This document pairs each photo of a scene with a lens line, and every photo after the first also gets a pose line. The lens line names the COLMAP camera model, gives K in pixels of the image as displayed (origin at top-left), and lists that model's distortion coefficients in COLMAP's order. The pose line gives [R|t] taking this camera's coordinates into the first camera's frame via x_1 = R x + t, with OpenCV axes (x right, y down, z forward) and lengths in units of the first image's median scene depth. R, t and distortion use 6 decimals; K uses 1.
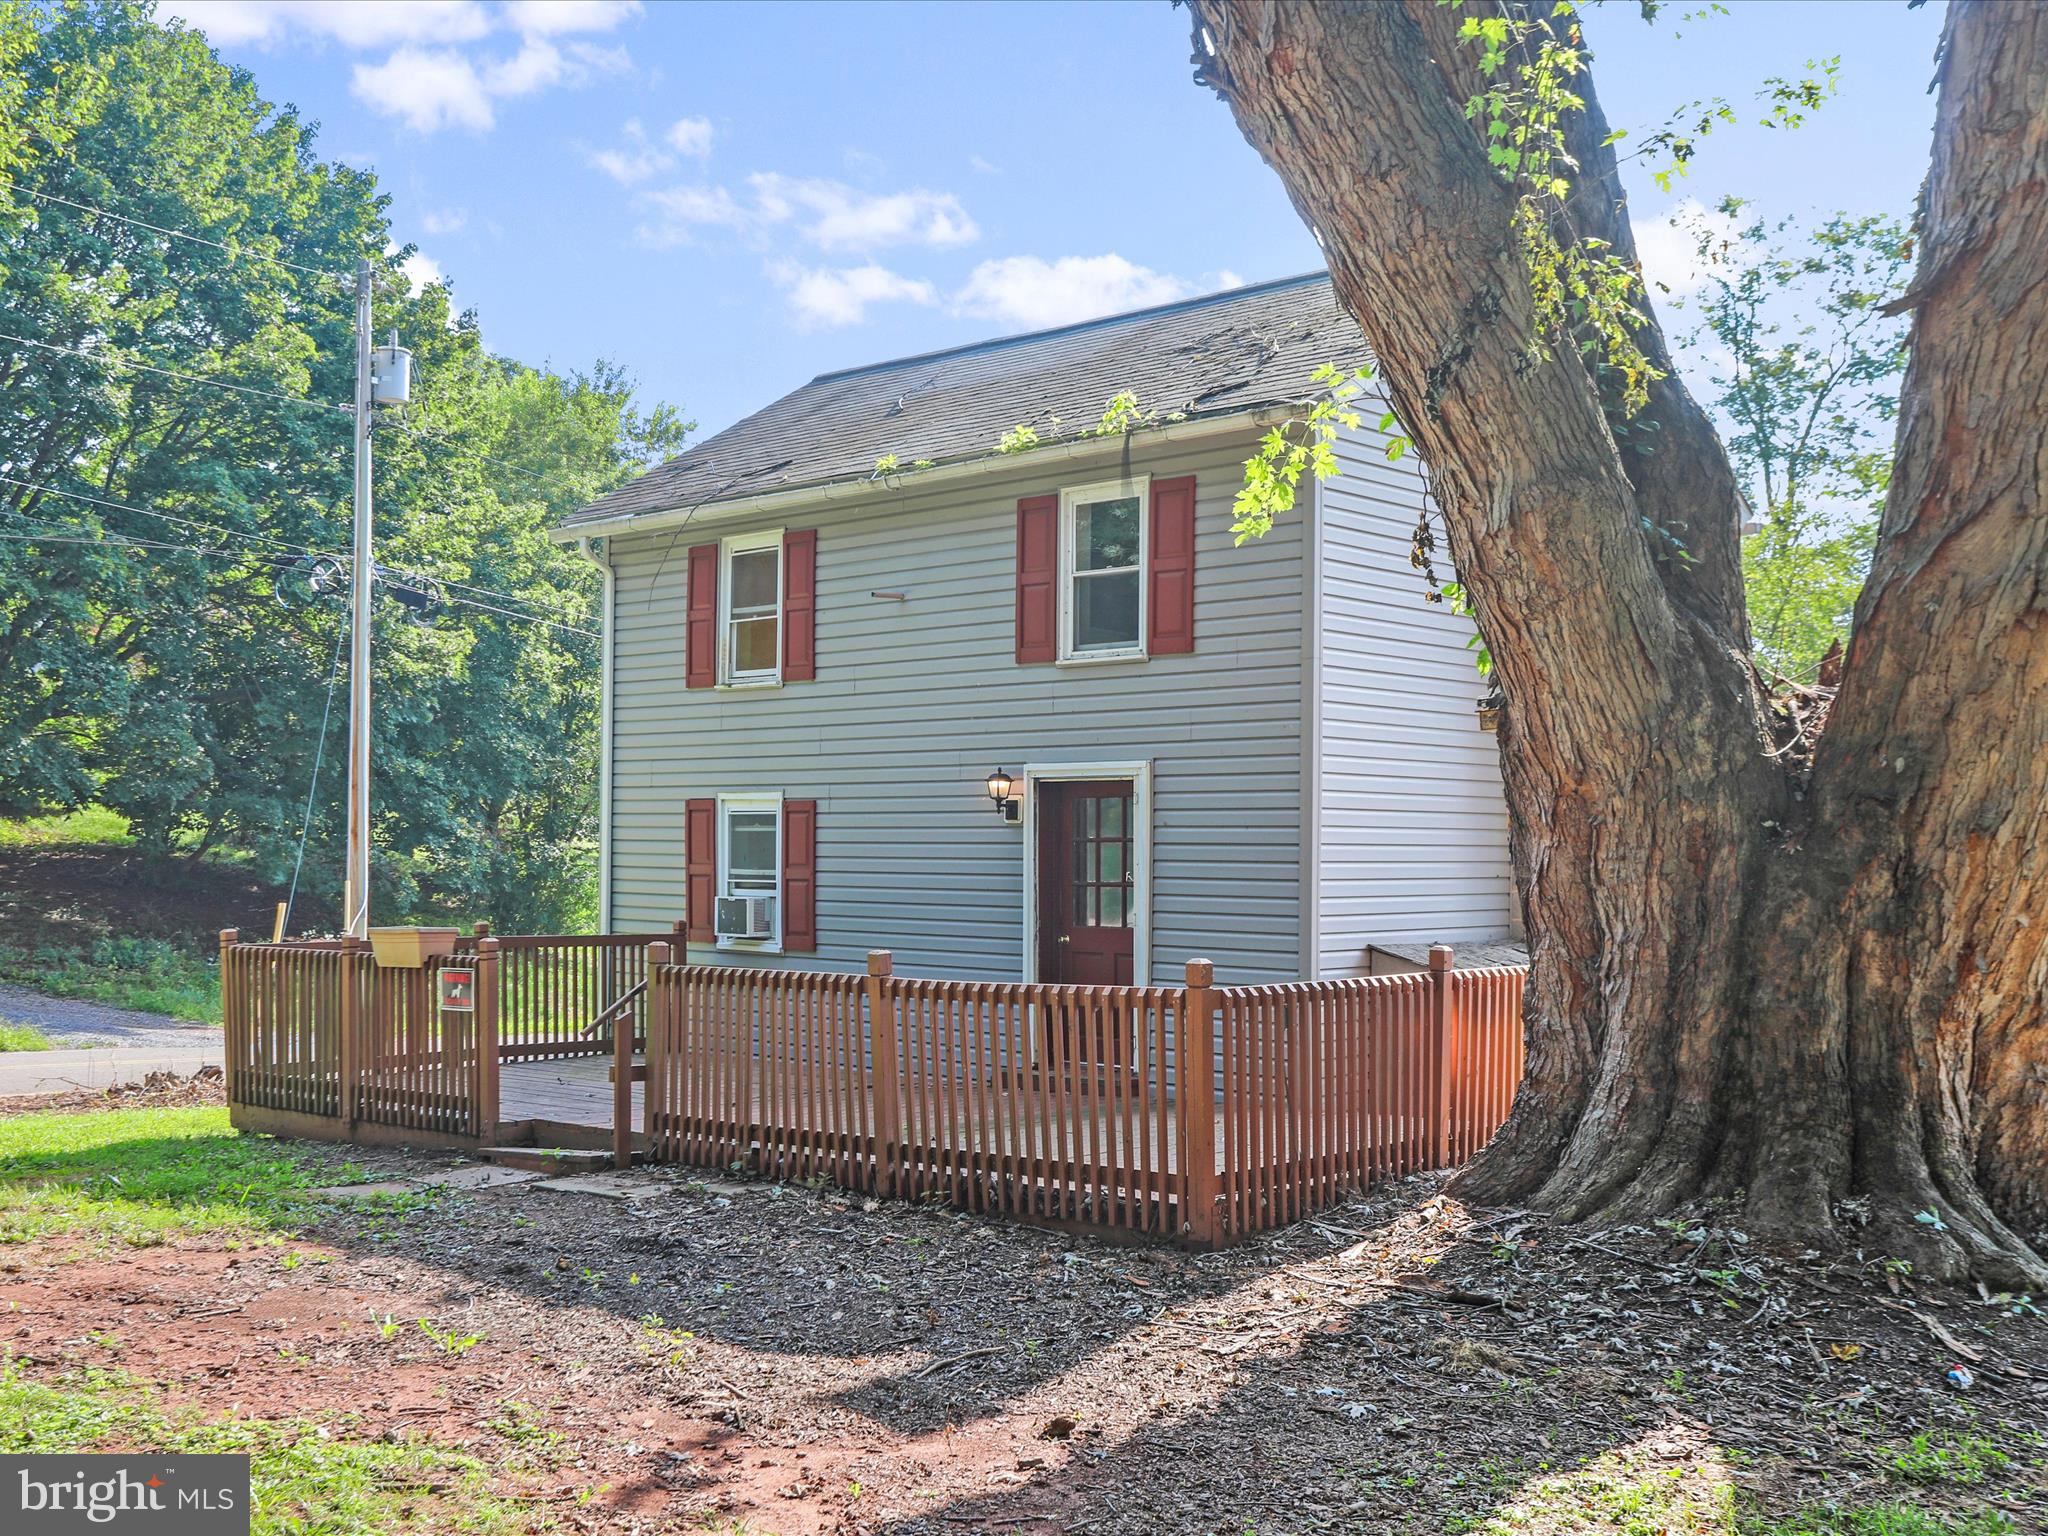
lens RADIAL K [[2132.8, 0, 1024.0], [0, 2132.8, 768.0], [0, 0, 1]] dist [-0.009616, 0.033180]
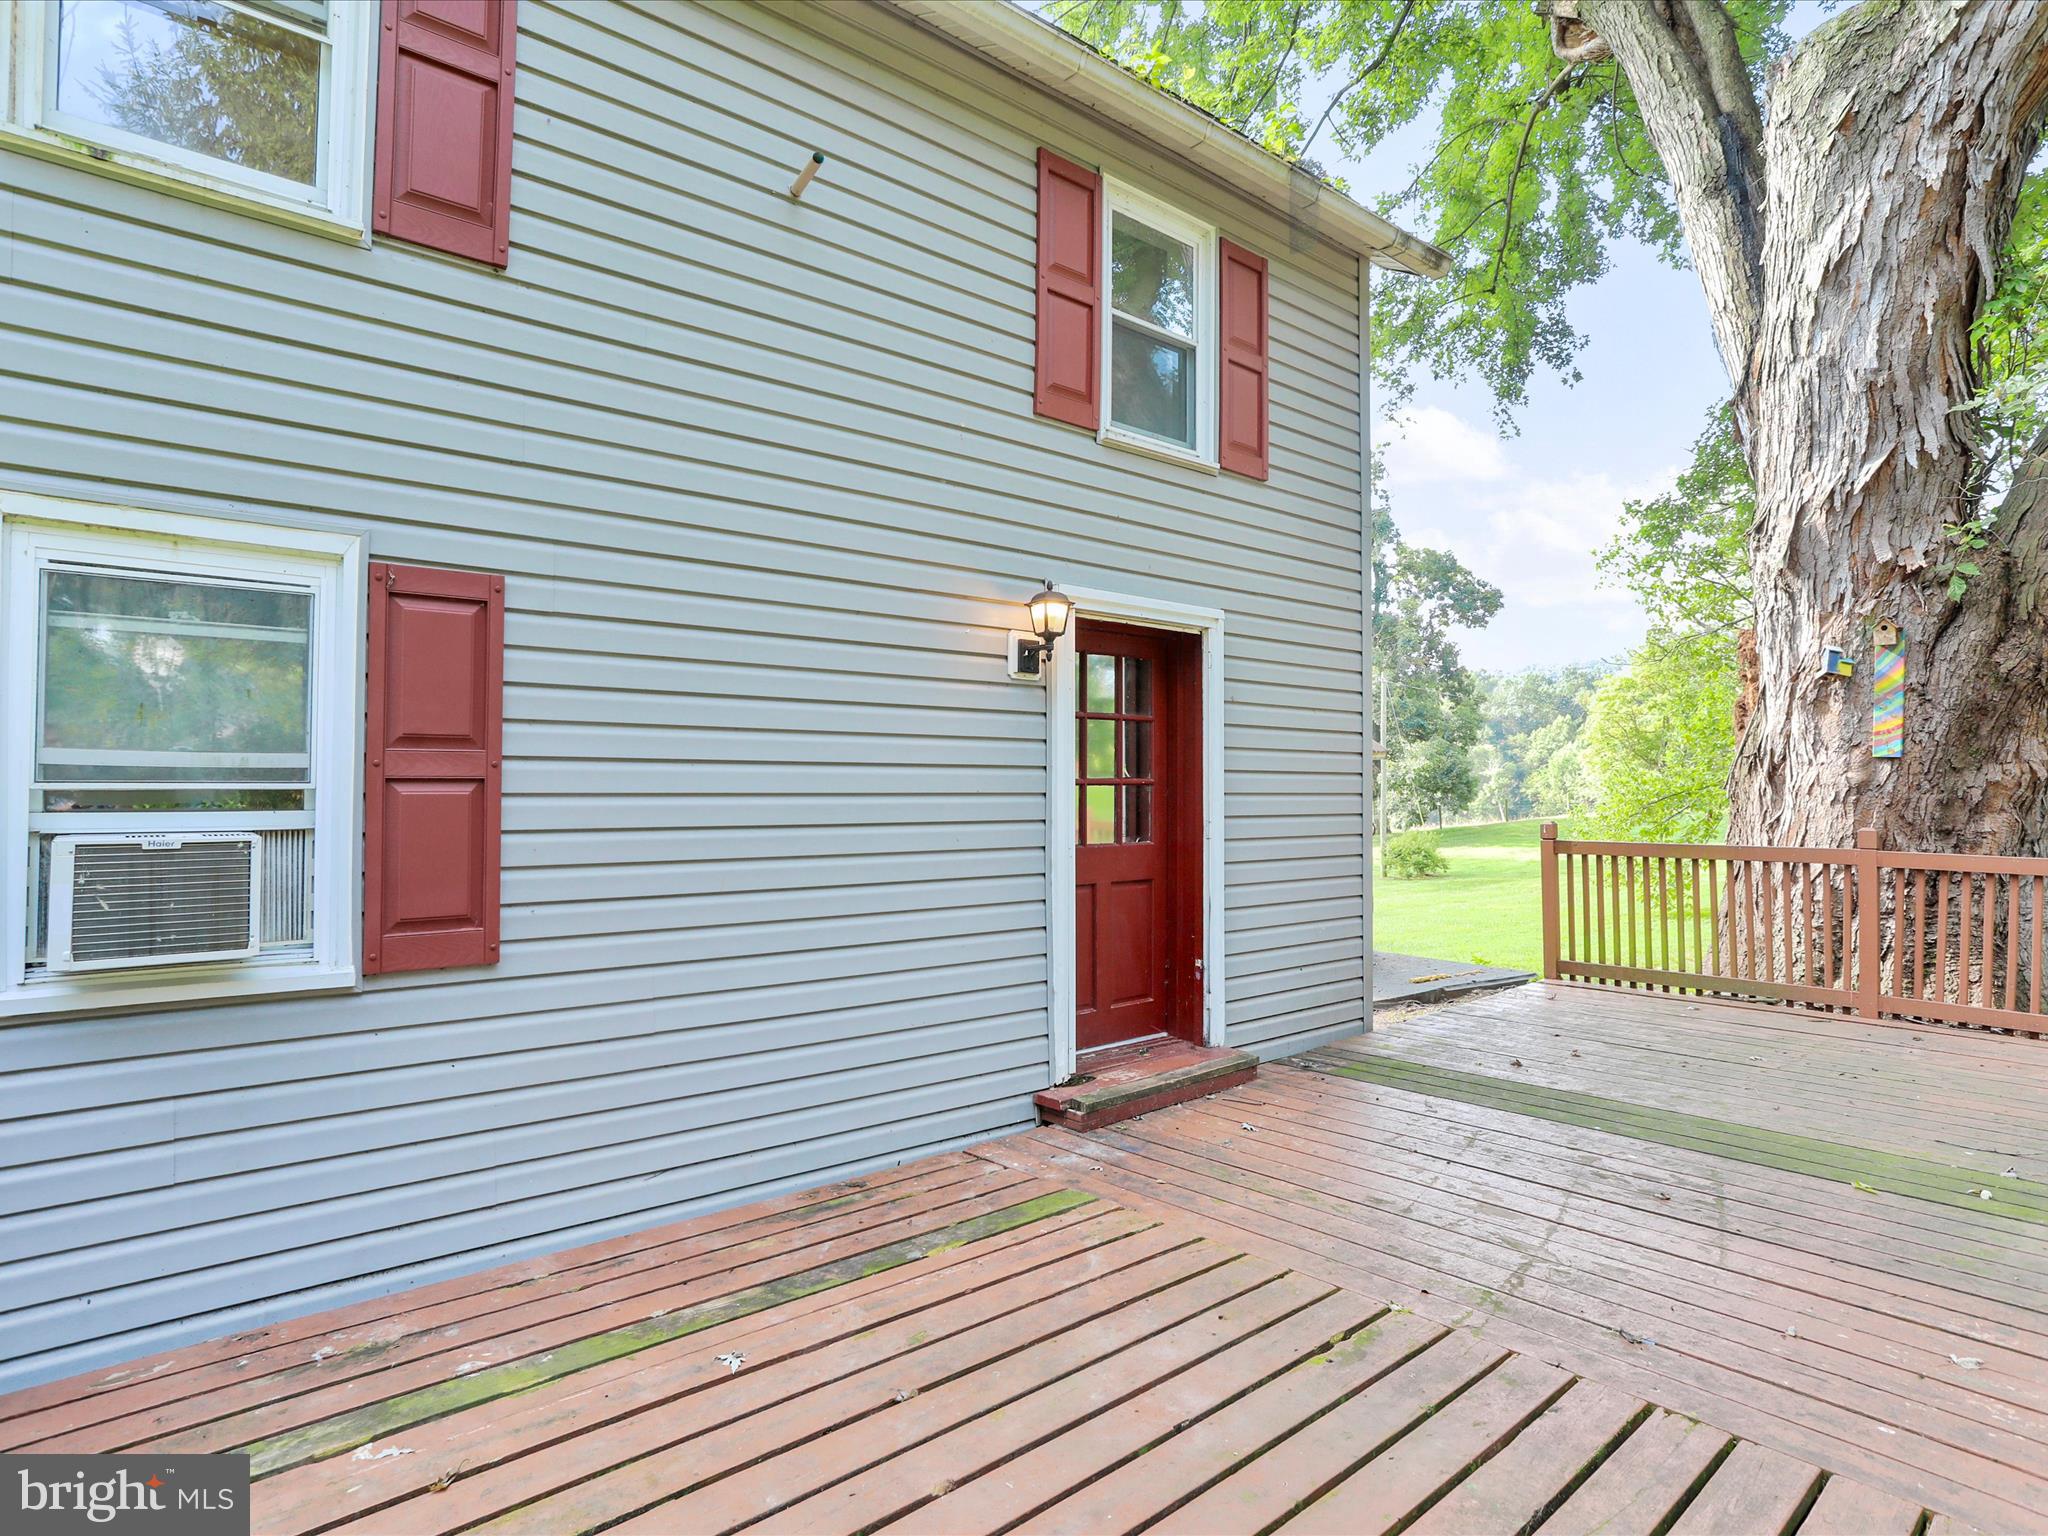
lens RADIAL K [[1110.5, 0, 1024.0], [0, 1110.5, 768.0], [0, 0, 1]] dist [-0.048462, 0.015453]
pose [[0.133767, 0.009031, 0.990972, -0.309178], [-0.042639, 0.999085, -0.003349, 0.051102], [-0.990095, -0.041806, 0.134030, 0.955597]]
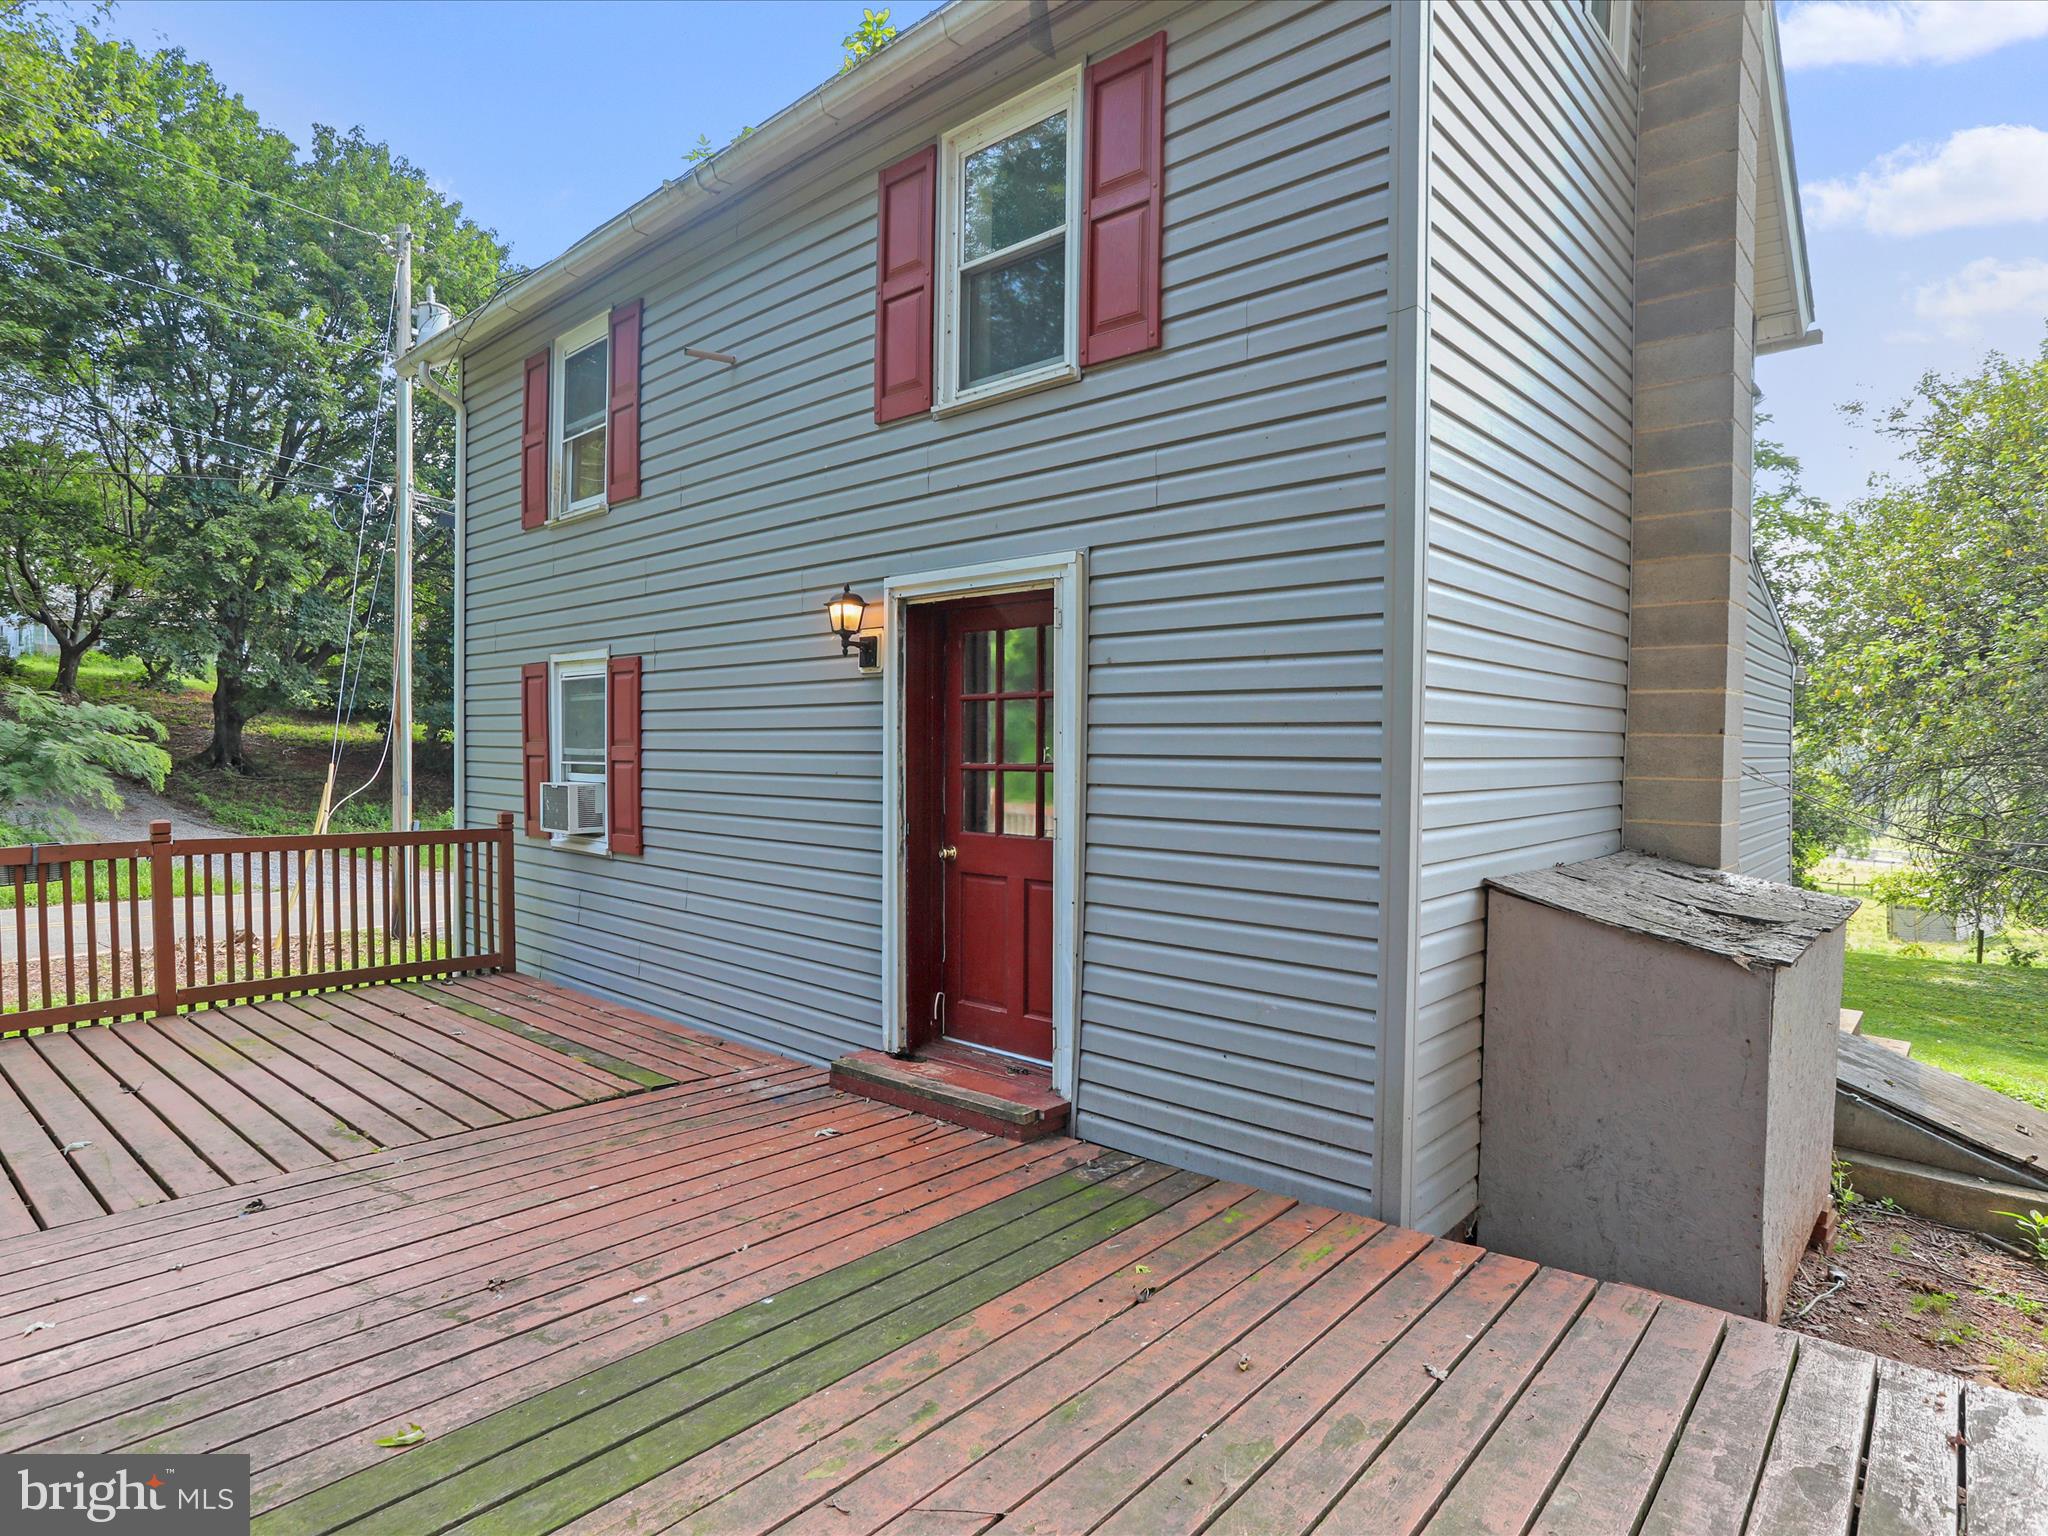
lens RADIAL K [[1133.5, 0, 1011.5], [0, 1133.5, 766.4], [0, 0, 1]] dist [-0.025195, 0.002390]
pose [[0.999977, 0.003156, -0.005981, 0.039636], [-0.002844, 0.998668, 0.051526, 0.036149], [0.006135, -0.051508, 0.998654, 0.651606]]
